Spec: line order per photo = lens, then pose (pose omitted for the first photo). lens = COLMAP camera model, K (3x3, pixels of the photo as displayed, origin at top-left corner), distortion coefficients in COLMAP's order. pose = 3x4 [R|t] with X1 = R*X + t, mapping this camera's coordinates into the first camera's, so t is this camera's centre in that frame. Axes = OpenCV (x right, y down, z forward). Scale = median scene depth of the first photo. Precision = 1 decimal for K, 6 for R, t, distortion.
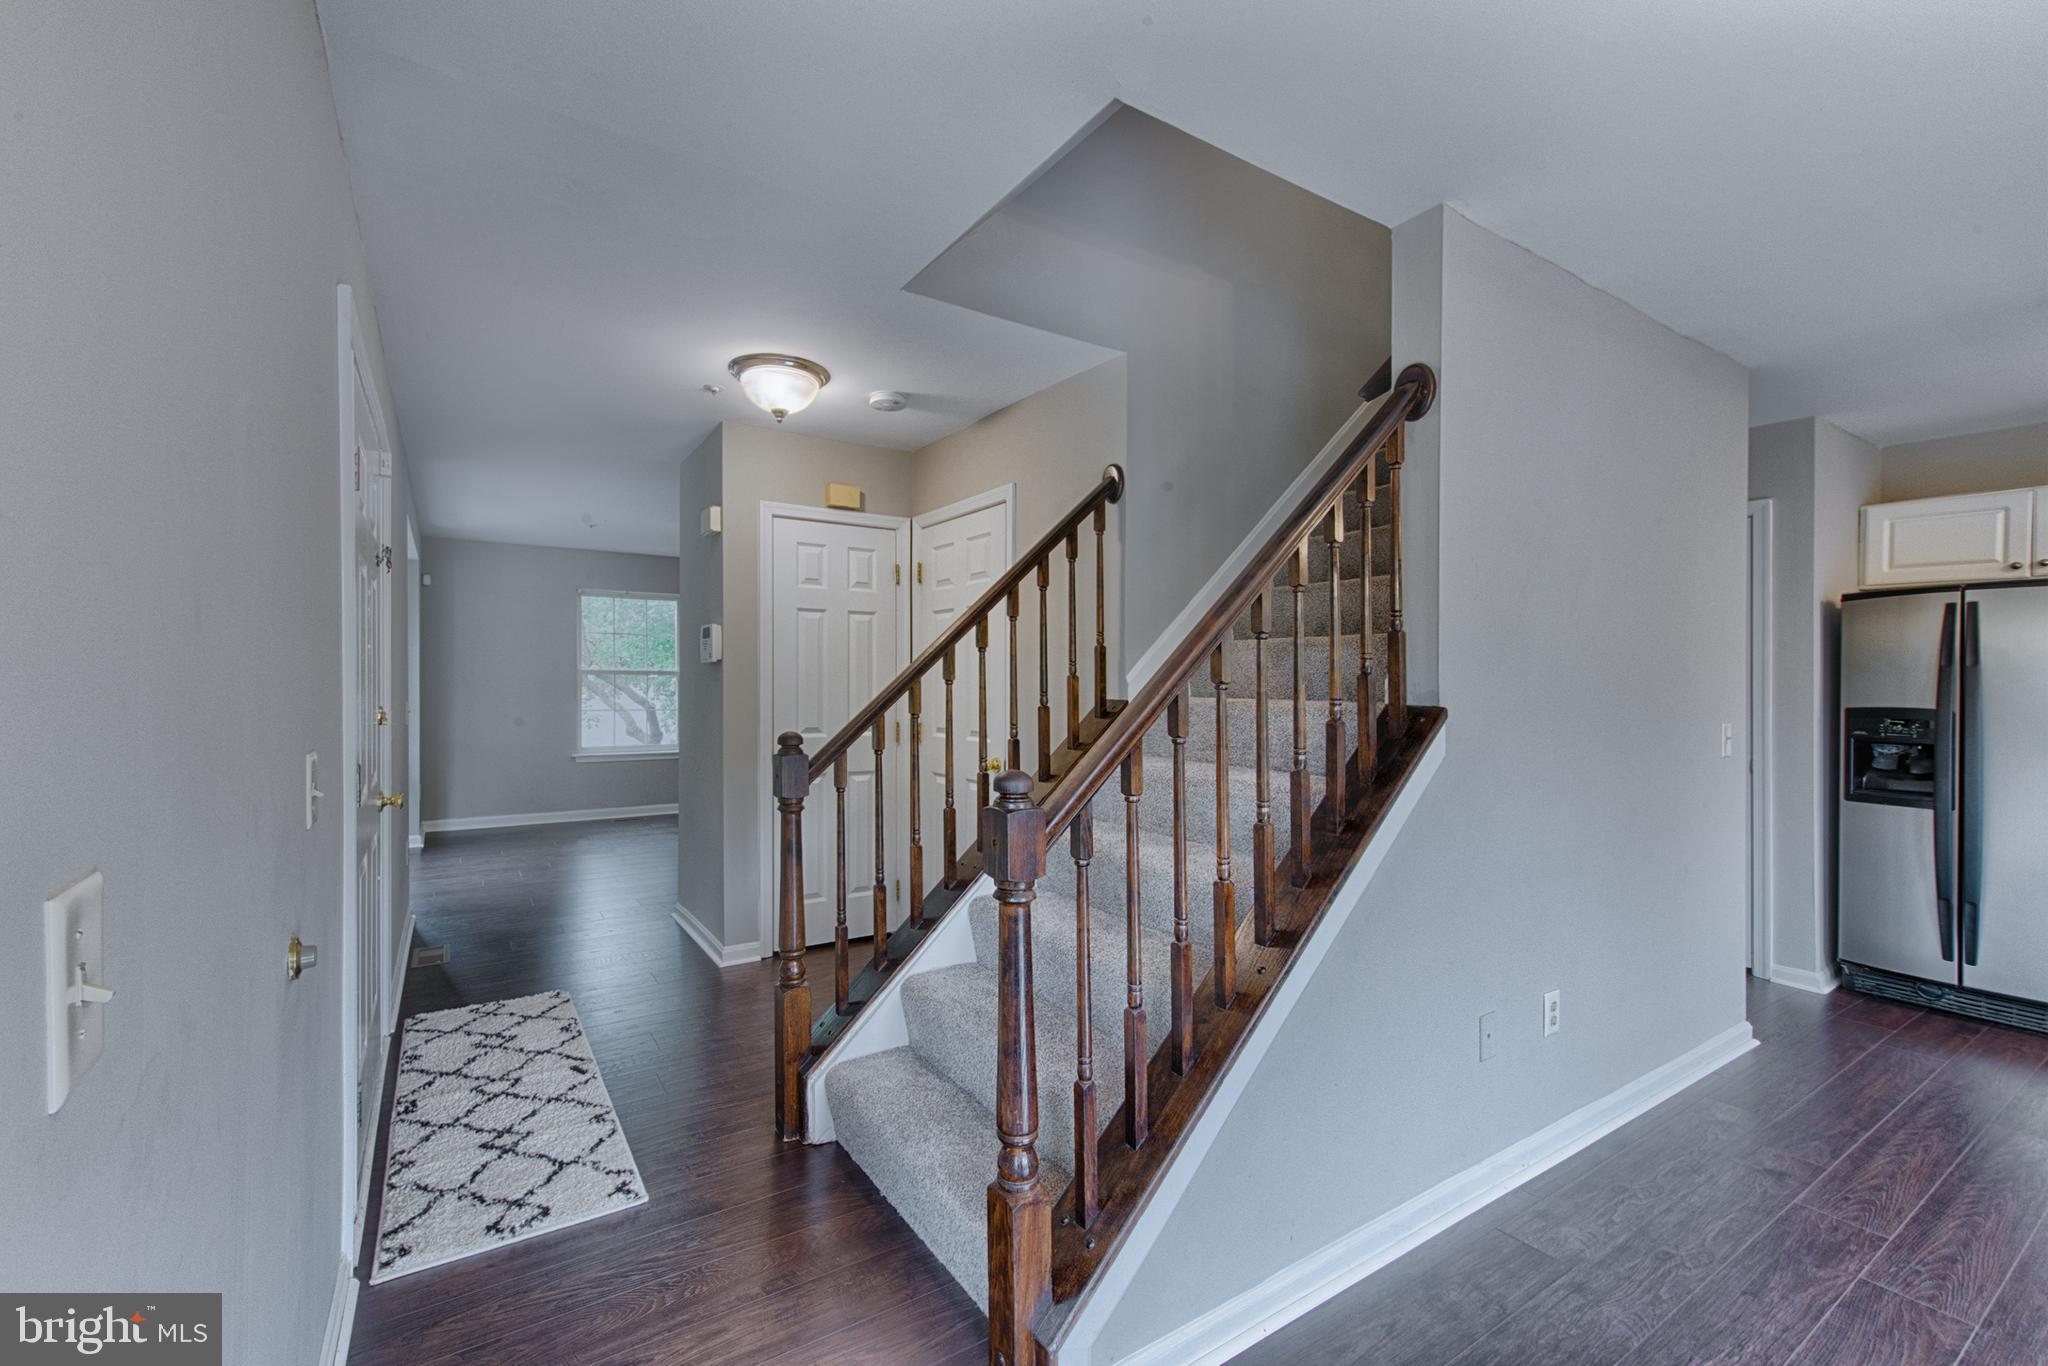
lens RADIAL K [[807.8, 0, 1024.0], [0, 807.8, 683.0], [0, 0, 1]] dist [0.000834, 0.000013]
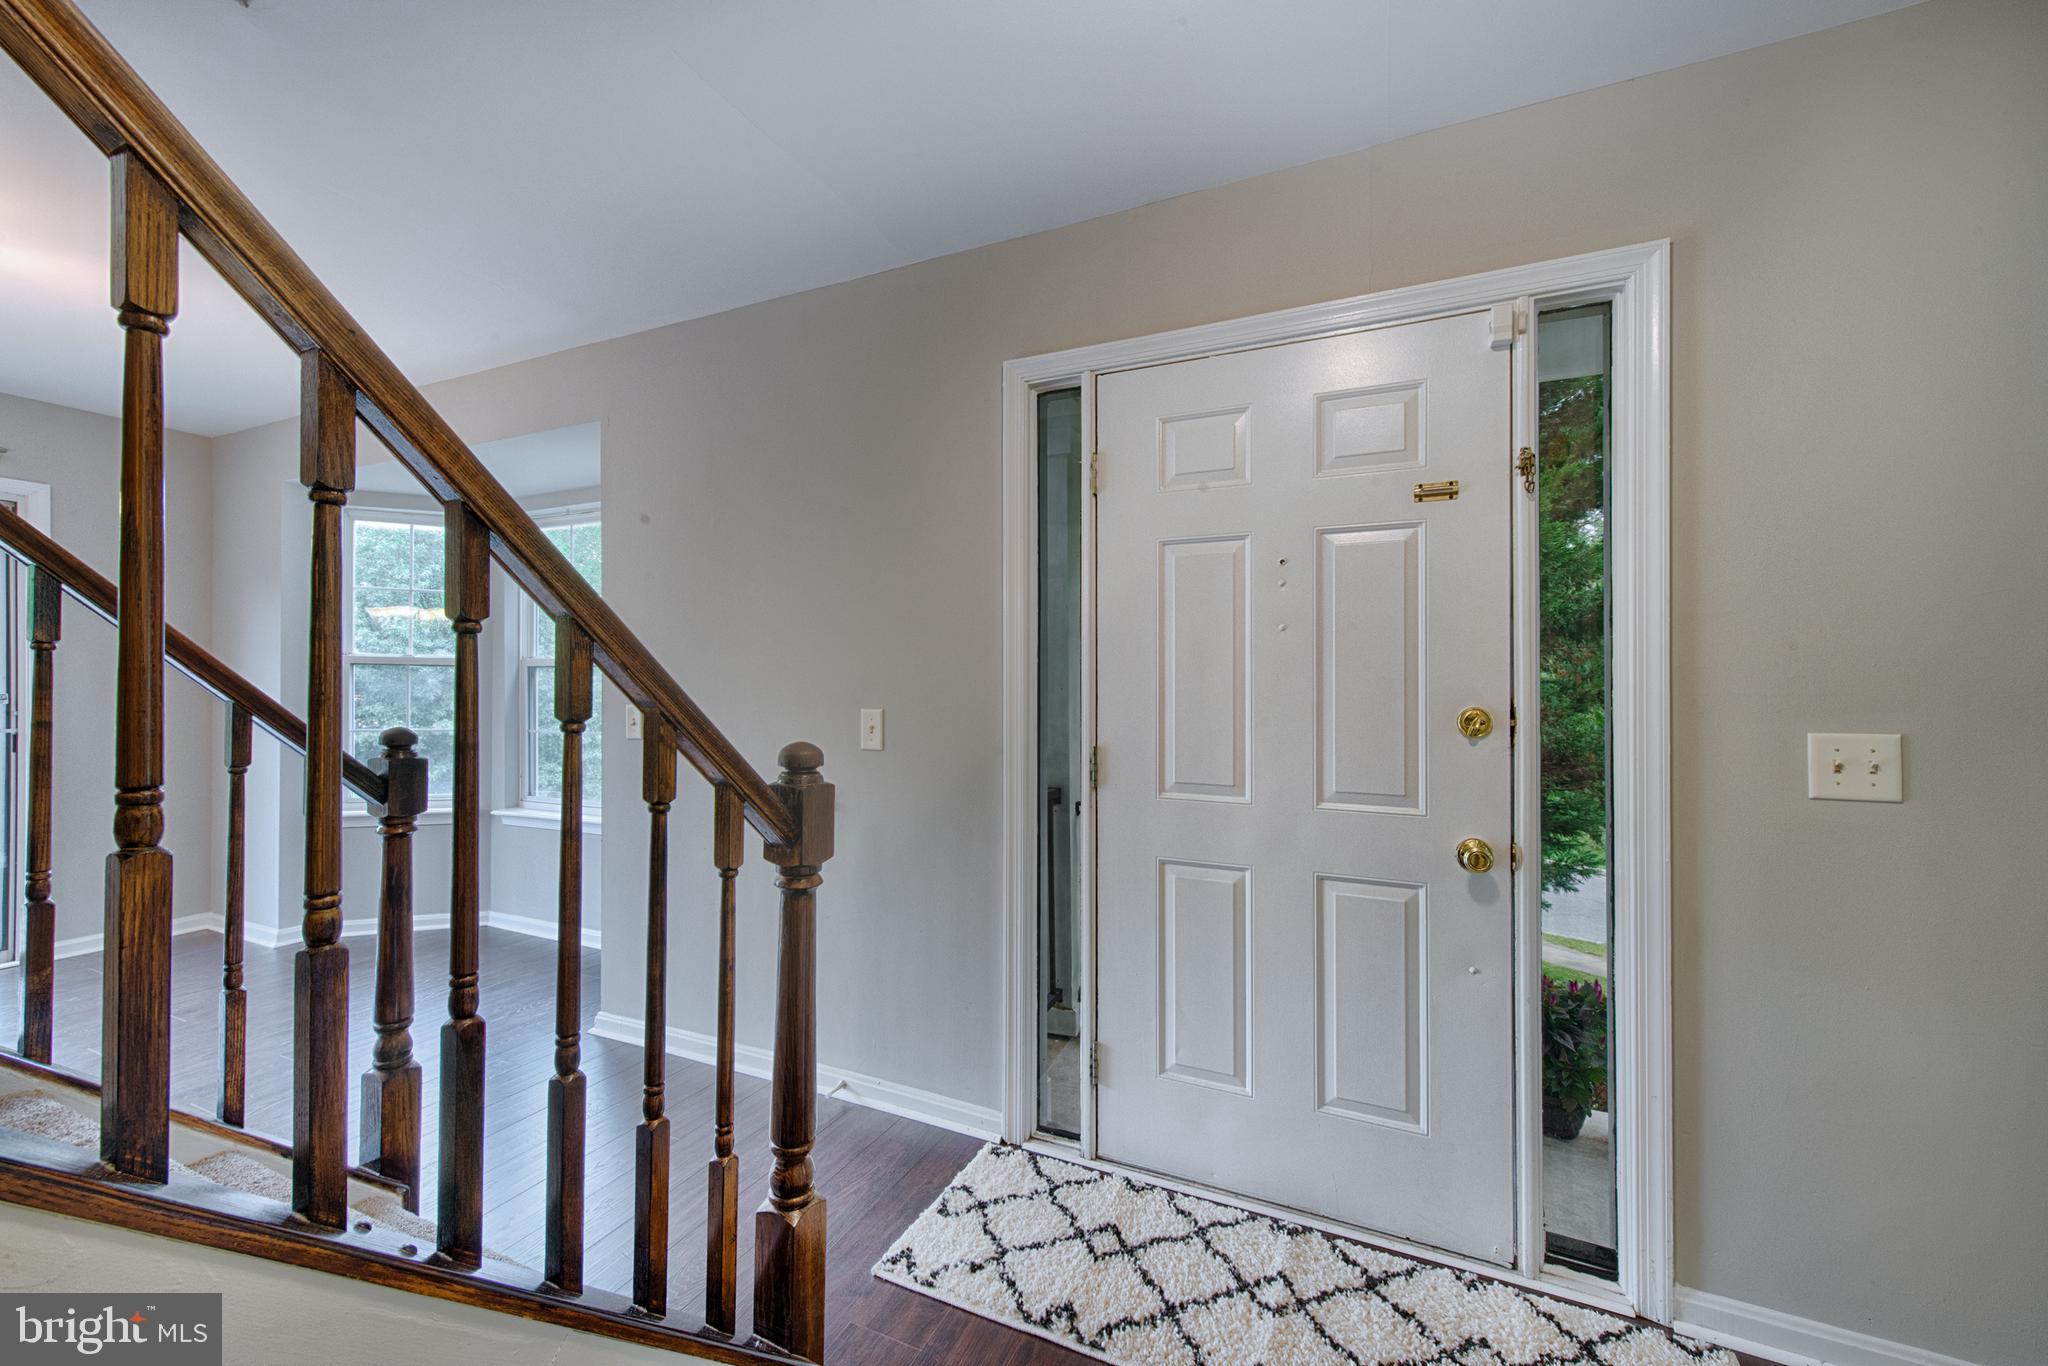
lens RADIAL K [[806.4, 0, 1017.0], [0, 806.4, 669.4], [0, 0, 1]] dist [0.001627, 0.000101]
pose [[-0.871386, -0.006004, -0.490560, -0.152093], [-0.003074, 0.999972, -0.006778, -0.016049], [0.490588, -0.004399, -0.871381, 1.681305]]
